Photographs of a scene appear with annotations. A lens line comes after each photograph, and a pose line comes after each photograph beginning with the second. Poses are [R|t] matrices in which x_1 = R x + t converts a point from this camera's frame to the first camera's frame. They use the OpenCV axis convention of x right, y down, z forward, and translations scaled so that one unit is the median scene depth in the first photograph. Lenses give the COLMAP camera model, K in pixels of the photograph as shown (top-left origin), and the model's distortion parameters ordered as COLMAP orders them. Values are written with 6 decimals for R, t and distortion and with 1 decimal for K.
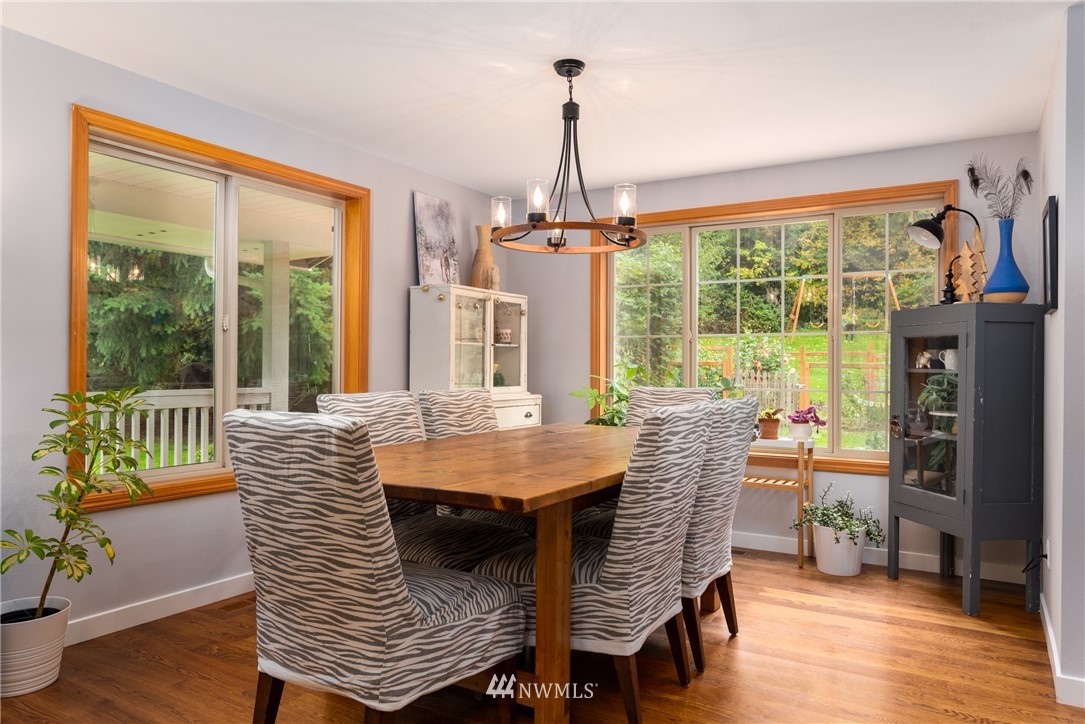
lens RADIAL K [[733.2, 0, 542.5], [0, 733.2, 362.0], [0, 0, 1]] dist [-0.005573, -0.000912]
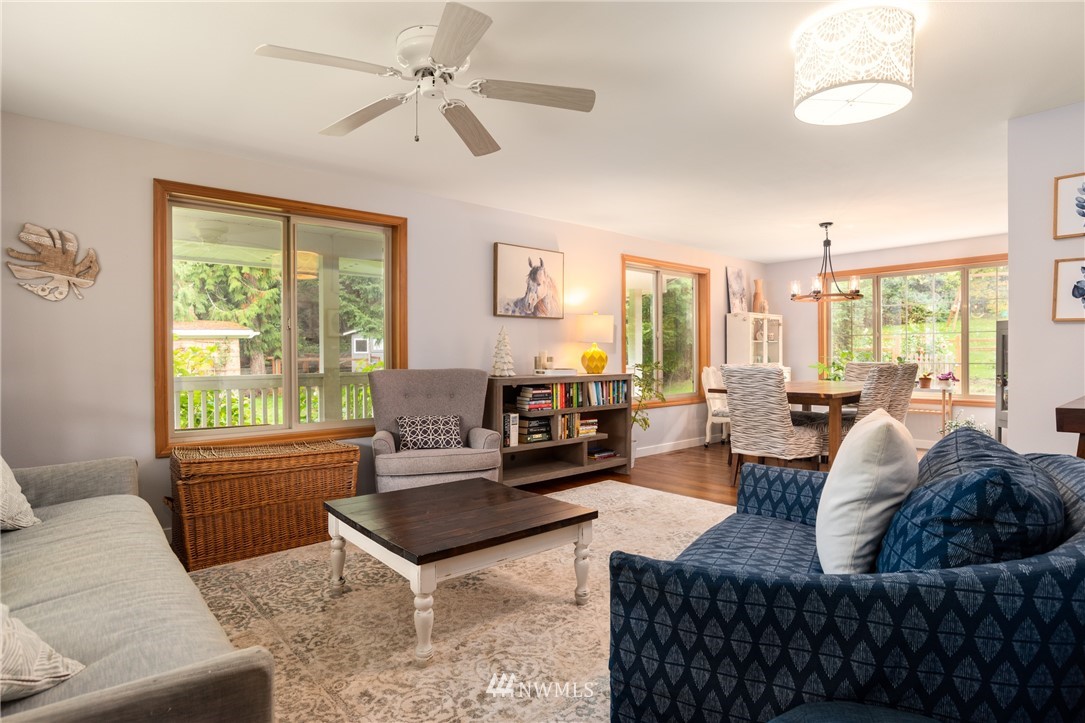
lens RADIAL K [[572.8, 0, 569.6], [0, 572.8, 357.2], [0, 0, 1]] dist [0.000767, 0.000439]
pose [[0.964642, -0.010418, -0.263358, -0.178084], [0.013493, 0.999860, 0.009870, -0.003795], [0.263219, -0.013074, 0.964648, -0.637481]]
